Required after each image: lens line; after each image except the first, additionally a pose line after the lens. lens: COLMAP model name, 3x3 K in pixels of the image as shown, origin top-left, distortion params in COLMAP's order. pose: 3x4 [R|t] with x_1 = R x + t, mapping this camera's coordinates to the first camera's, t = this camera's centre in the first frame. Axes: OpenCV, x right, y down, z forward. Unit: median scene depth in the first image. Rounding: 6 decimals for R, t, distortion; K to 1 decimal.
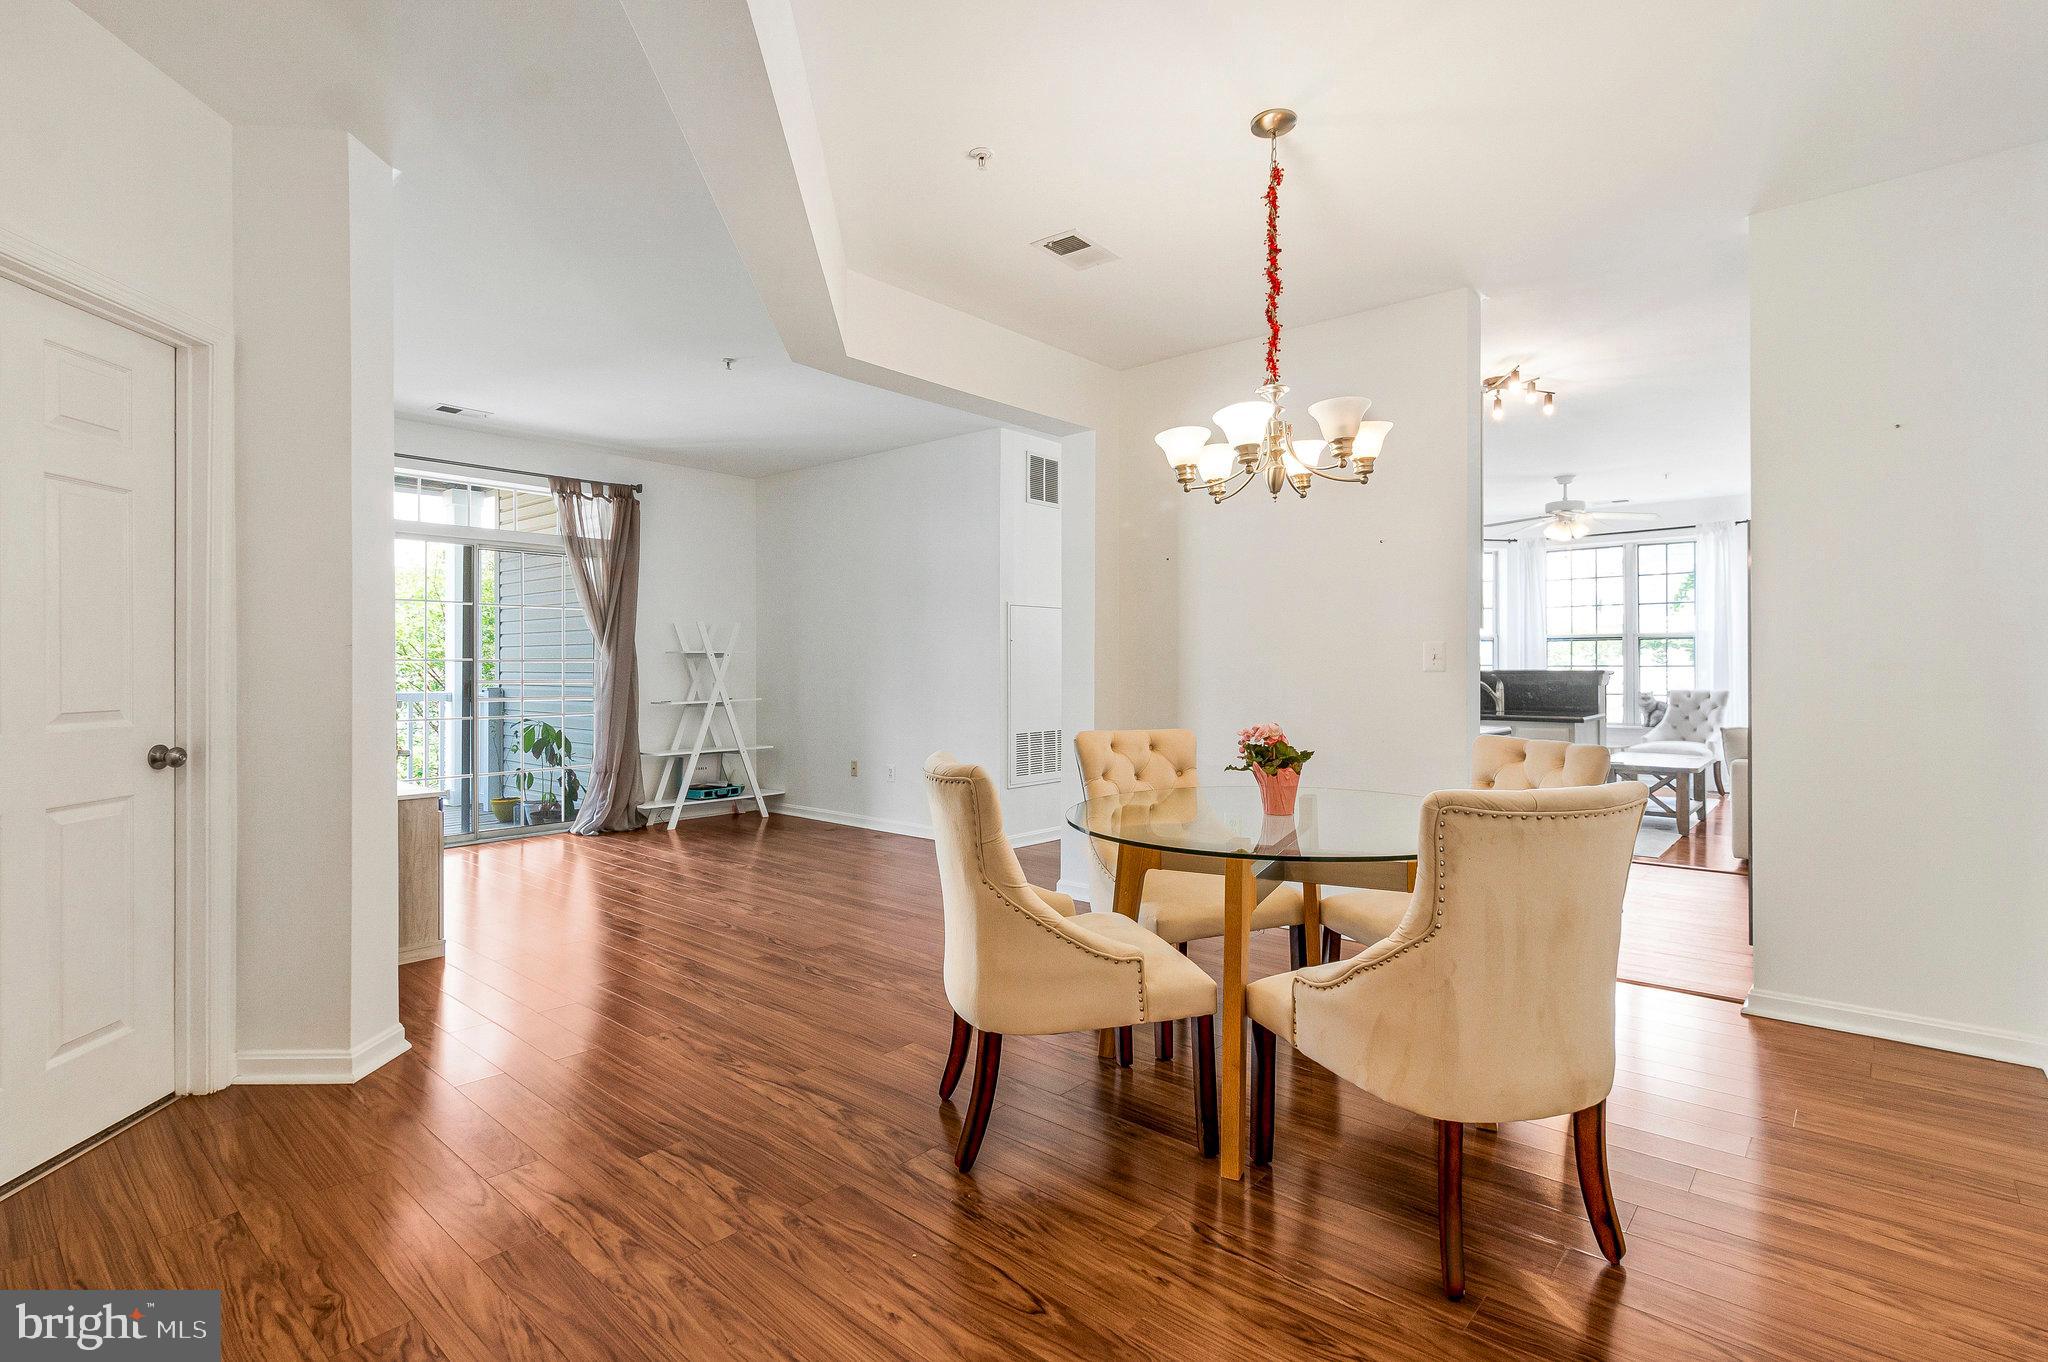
lens RADIAL K [[963.4, 0, 1021.7], [0, 963.4, 669.8], [0, 0, 1]] dist [0.015712, 0.000429]
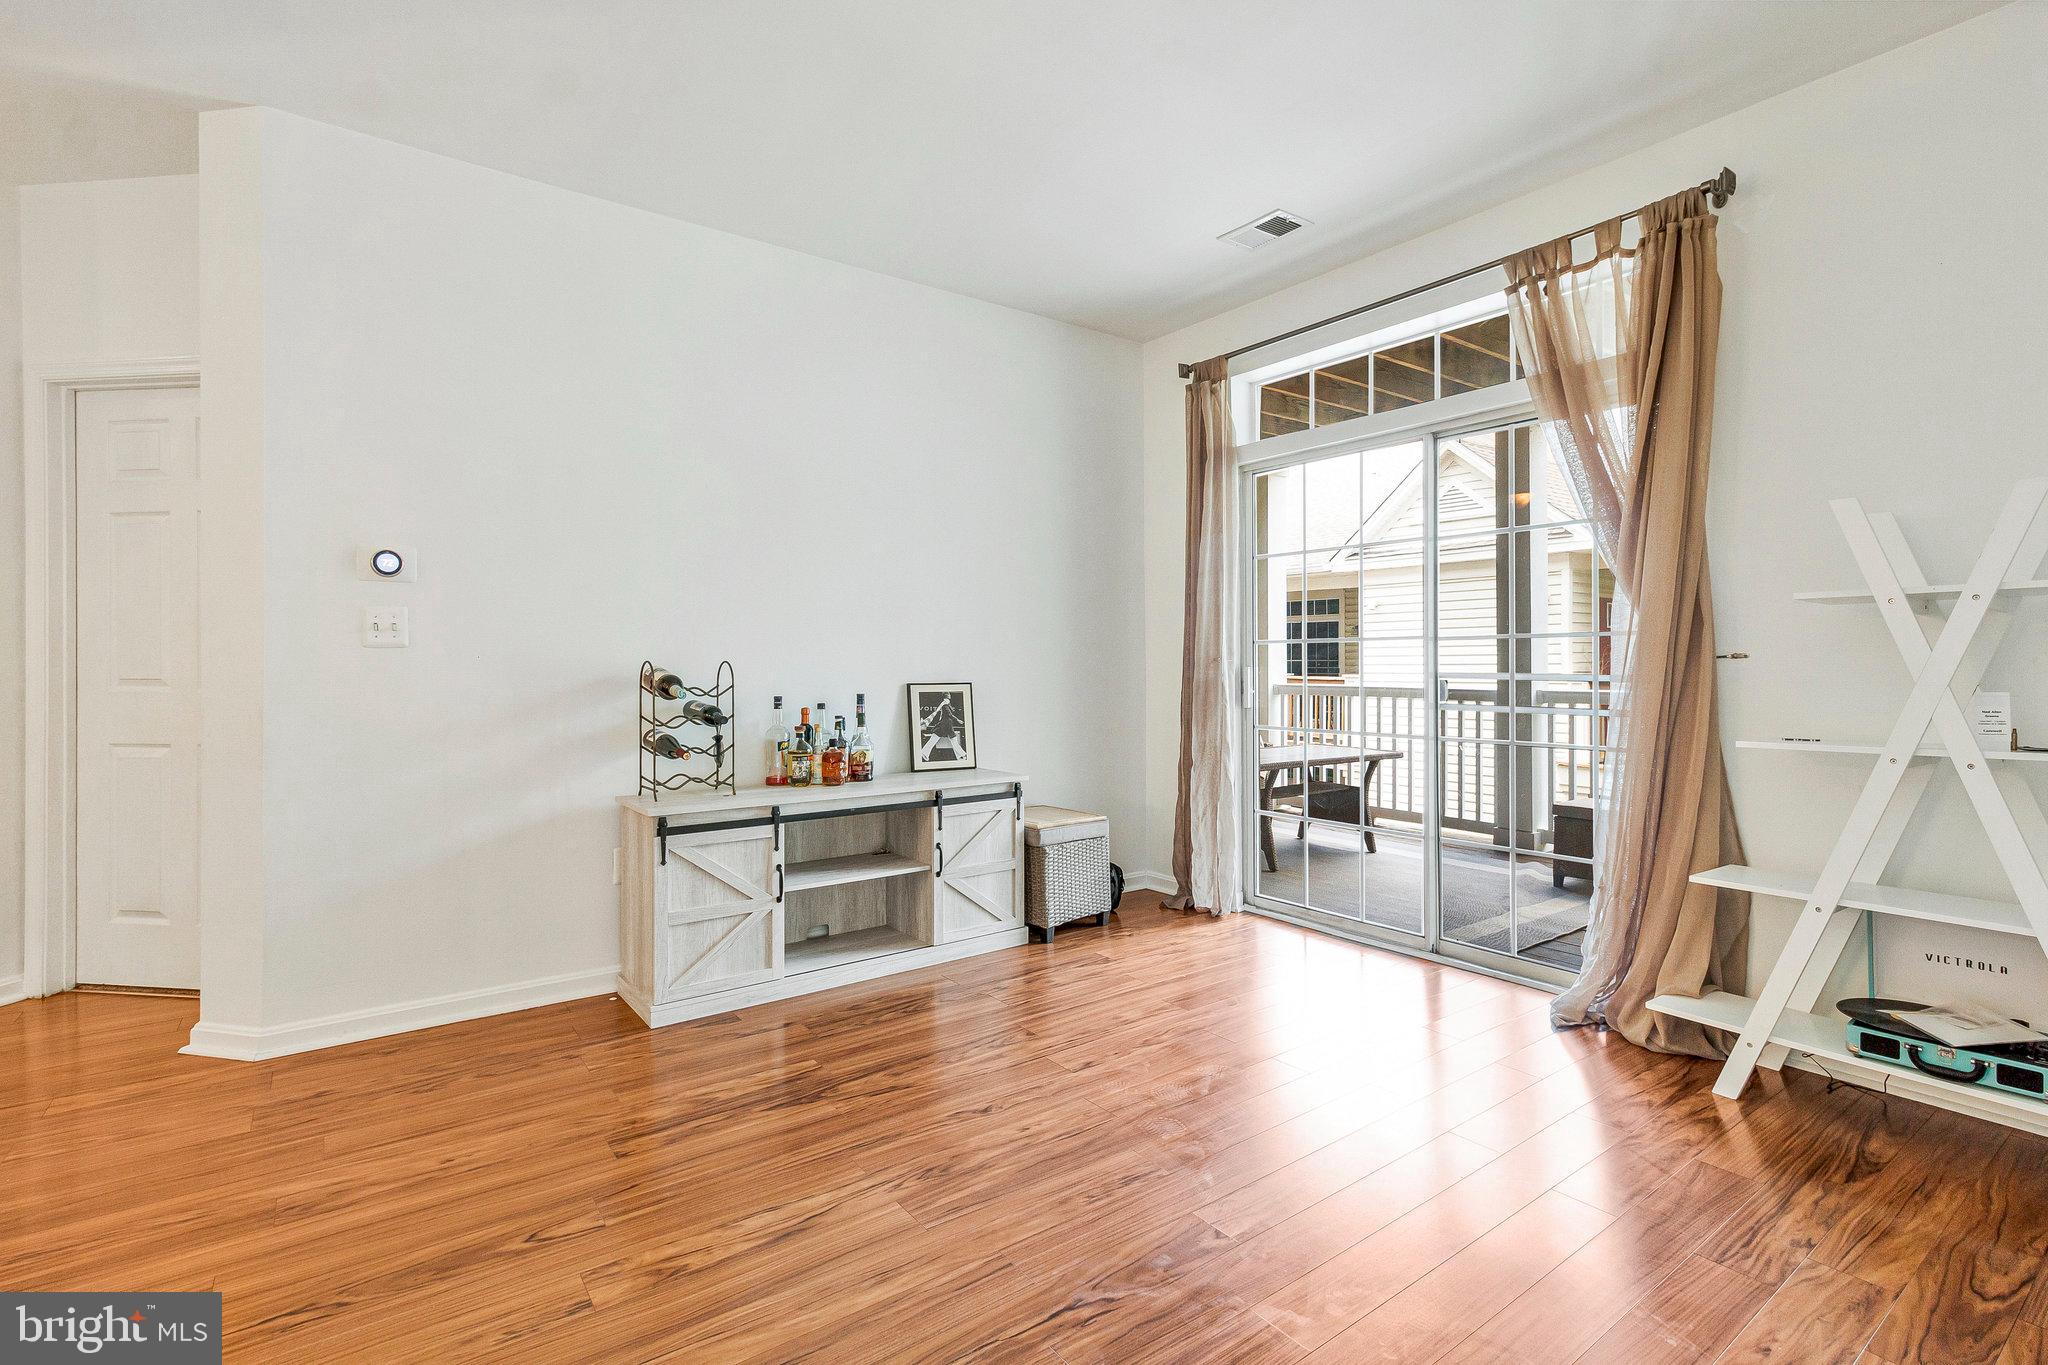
lens RADIAL K [[963.4, 0, 1019.8], [0, 963.4, 682.1], [0, 0, 1]] dist [0.015712, 0.000429]
pose [[-0.224688, 0.027340, -0.974047, 0.048173], [0.004858, 0.999625, 0.026937, -0.001567], [0.974419, 0.001320, -0.224737, 0.833162]]
